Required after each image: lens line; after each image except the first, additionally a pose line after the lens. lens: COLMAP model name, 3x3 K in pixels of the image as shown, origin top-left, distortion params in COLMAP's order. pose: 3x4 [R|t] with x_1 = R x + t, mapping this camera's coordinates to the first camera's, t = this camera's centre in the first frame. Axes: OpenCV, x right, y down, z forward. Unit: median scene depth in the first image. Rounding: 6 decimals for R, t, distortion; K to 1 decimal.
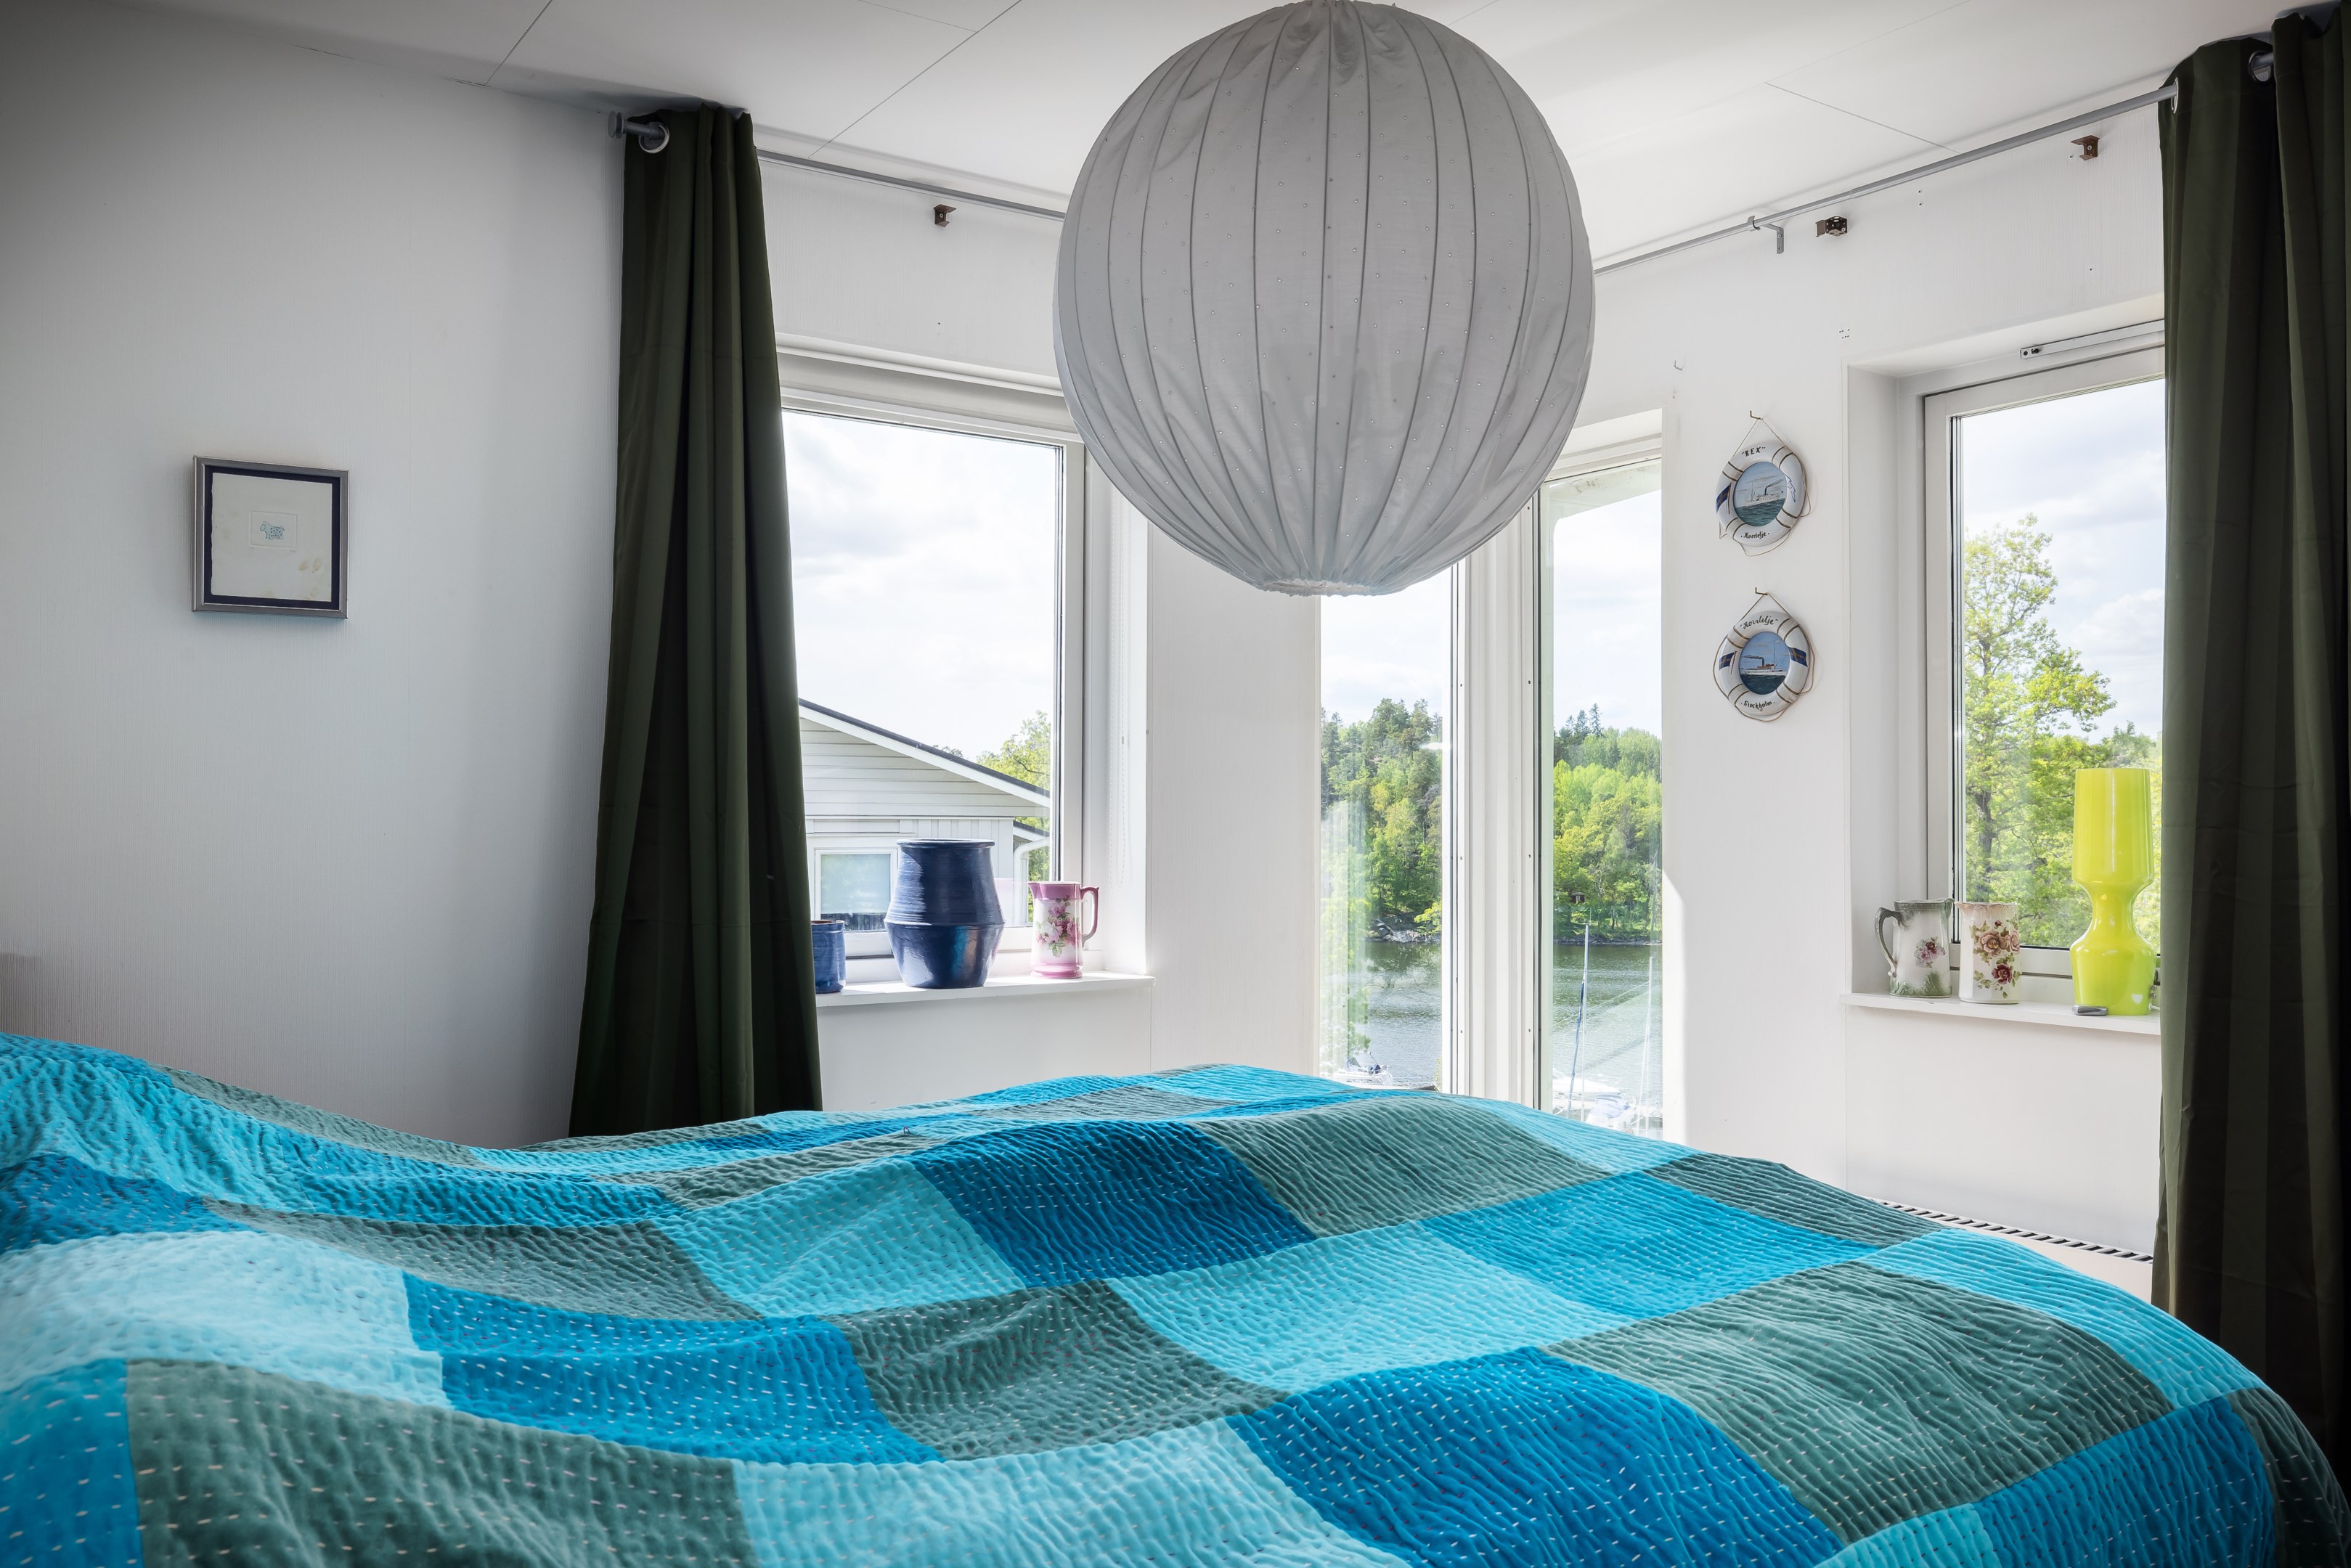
lens RADIAL K [[1838.5, 0, 1163.7], [0, 1838.5, 795.4], [0, 0, 1]] dist [-0.008384, -0.010844]
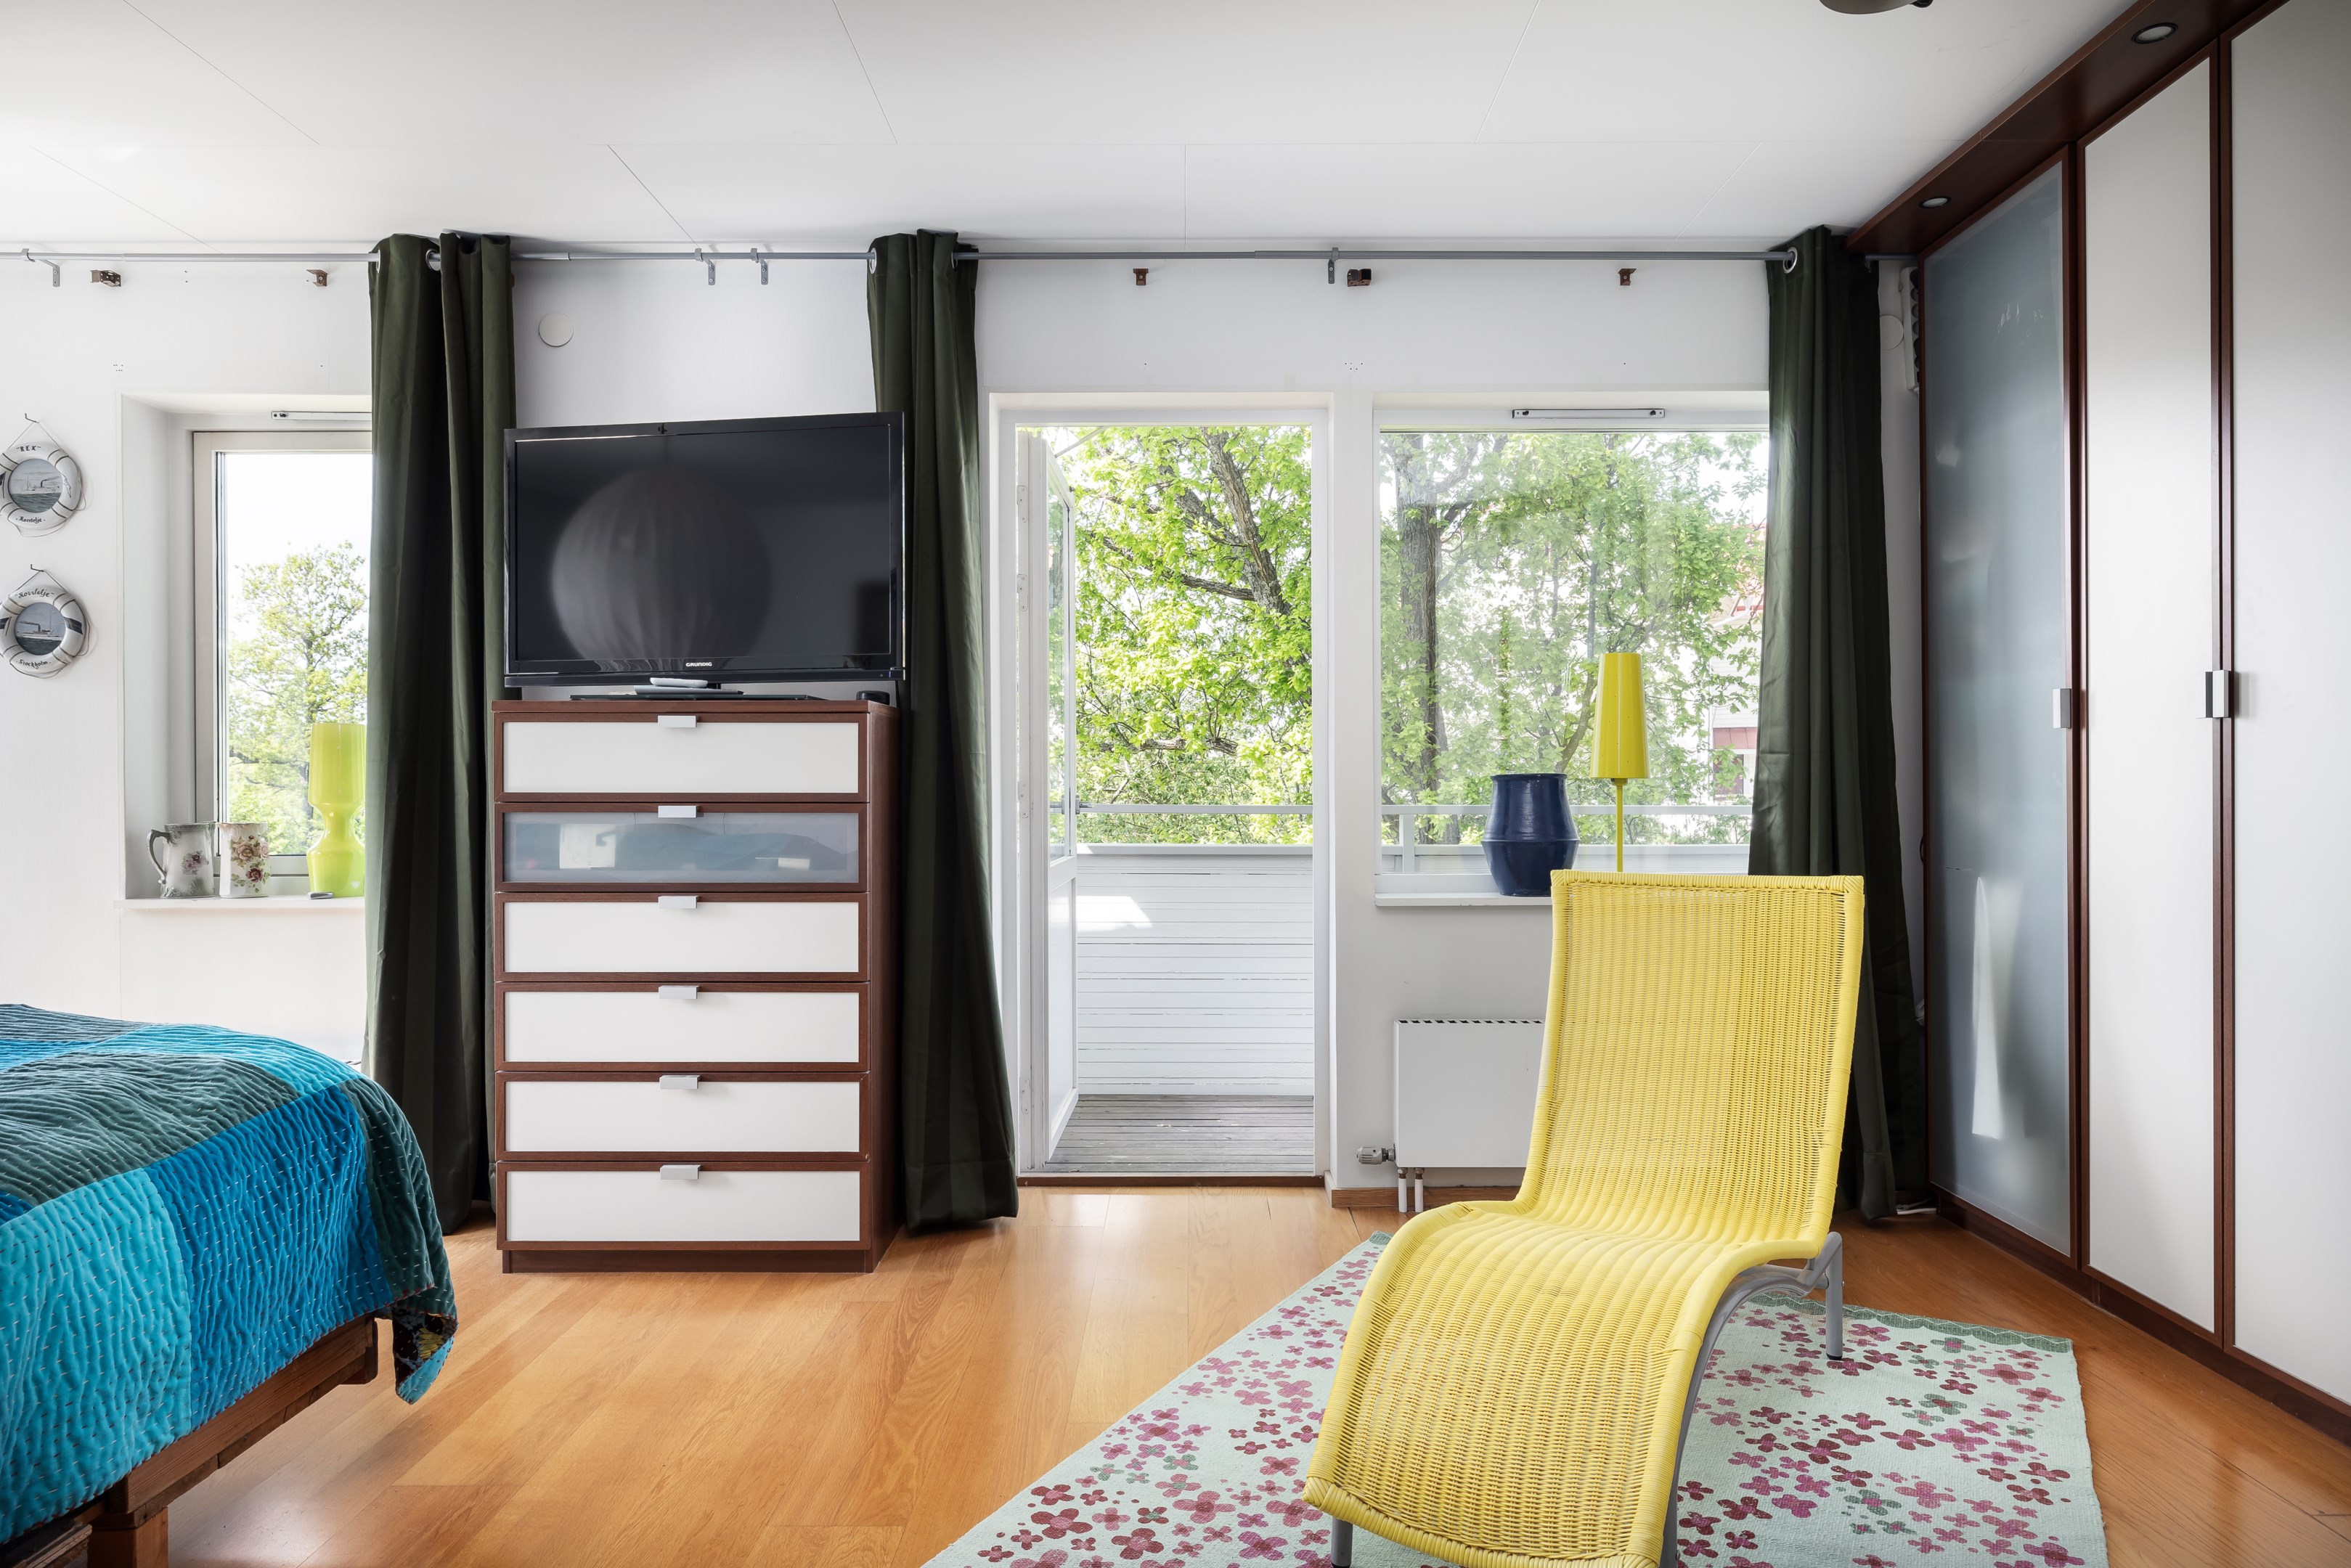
lens RADIAL K [[1414.6, 0, 1185.1], [0, 1414.6, 792.6], [0, 0, 1]] dist [-0.001004, 0.001723]
pose [[0.560661, -0.004463, 0.828033, -0.018763], [-0.009117, 0.999892, 0.011563, 0.018683], [-0.827995, -0.014032, 0.560560, -0.145009]]
